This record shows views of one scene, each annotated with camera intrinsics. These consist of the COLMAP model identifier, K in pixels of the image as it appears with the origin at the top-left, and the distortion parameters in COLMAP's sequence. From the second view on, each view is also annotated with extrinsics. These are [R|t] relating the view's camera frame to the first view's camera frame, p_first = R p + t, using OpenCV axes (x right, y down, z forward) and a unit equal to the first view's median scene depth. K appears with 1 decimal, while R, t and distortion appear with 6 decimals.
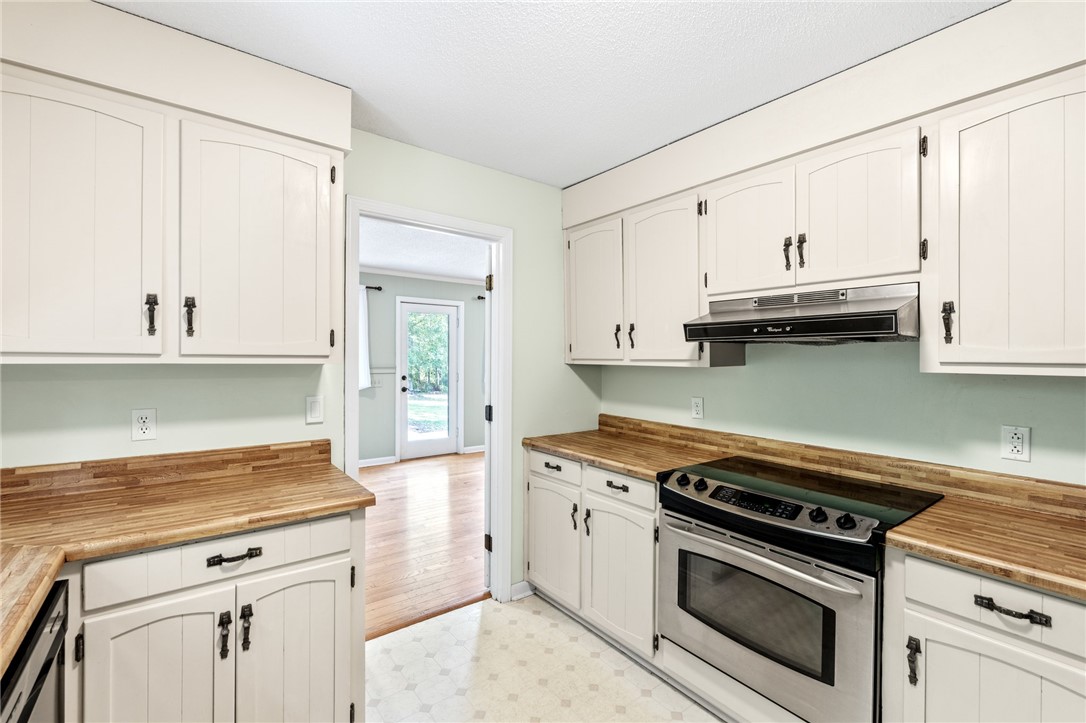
lens RADIAL K [[474.5, 0, 552.3], [0, 474.5, 351.9], [0, 0, 1]] dist [-0.004729, 0.000057]
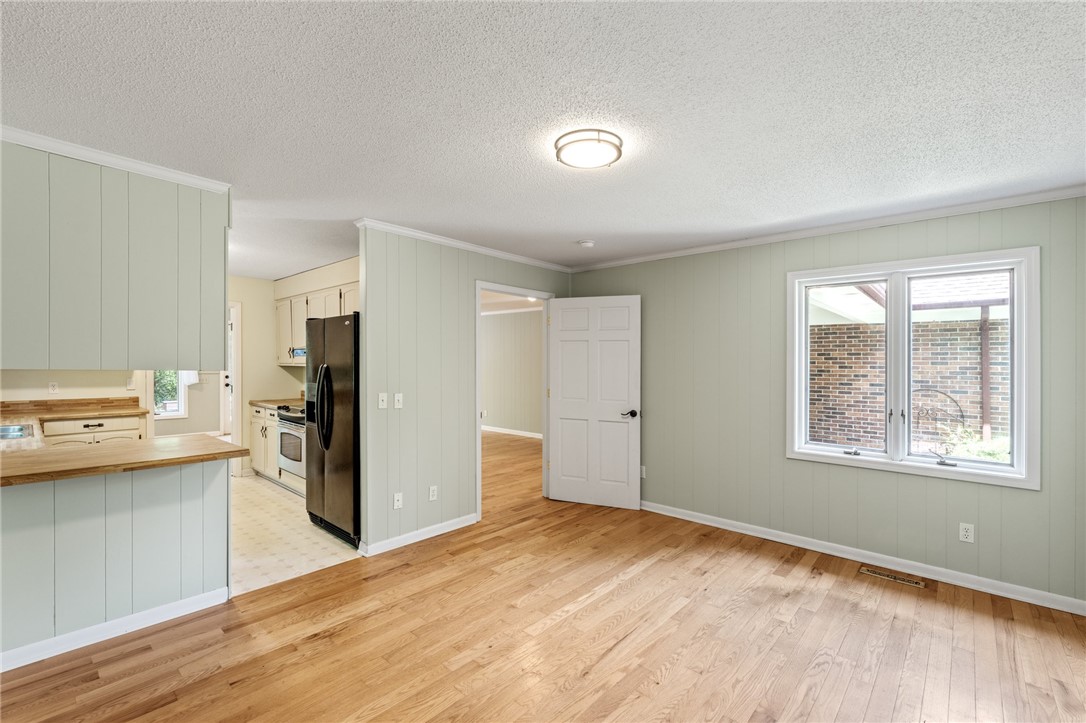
lens RADIAL K [[474.5, 0, 544.3], [0, 474.5, 359.0], [0, 0, 1]] dist [-0.004729, 0.000057]
pose [[0.984923, -0.000473, 0.172991, 0.941484], [-0.000140, 0.999994, 0.003529, -0.011324], [-0.172991, -0.003500, 0.984917, -1.414398]]
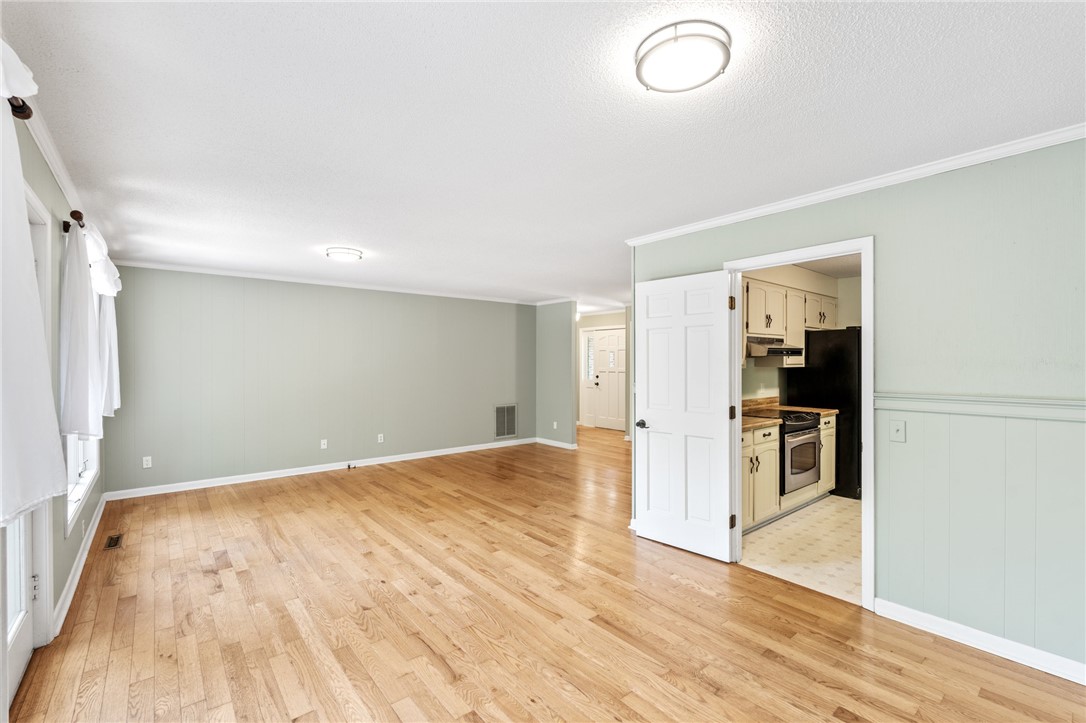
lens RADIAL K [[474.5, 0, 540.5], [0, 474.5, 359.5], [0, 0, 1]] dist [-0.004729, 0.000057]
pose [[-0.011342, -0.005894, 0.999918, -1.447583], [0.000726, 0.999982, 0.005903, -0.000611], [-0.999935, 0.000793, -0.011338, 1.661126]]
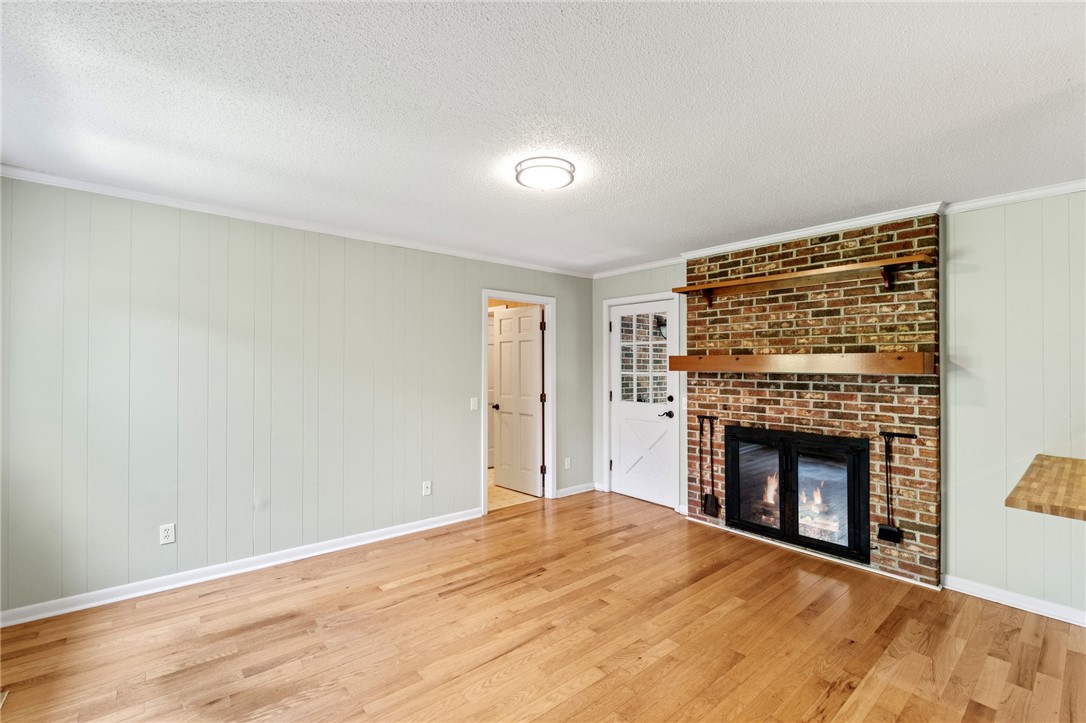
lens RADIAL K [[474.5, 0, 539.4], [0, 474.5, 372.0], [0, 0, 1]] dist [-0.004729, 0.000057]
pose [[-0.999274, -0.017226, -0.033973, 1.224447], [-0.017493, 0.999818, 0.007586, 0.007139], [0.033836, 0.008175, -0.999394, 0.387163]]
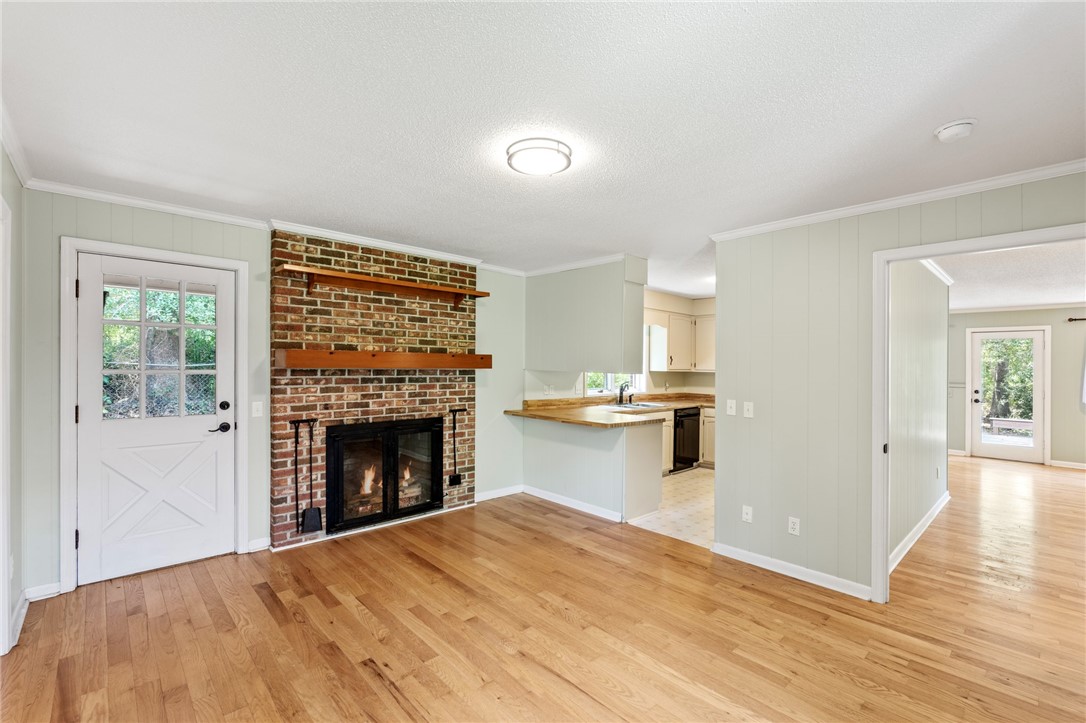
lens RADIAL K [[474.5, 0, 544.6], [0, 474.5, 367.1], [0, 0, 1]] dist [-0.004729, 0.000057]
pose [[0.087561, -0.005323, -0.996145, 2.064462], [-0.006337, 0.999963, -0.005901, 0.008335], [0.996139, 0.006829, 0.087524, -0.641243]]
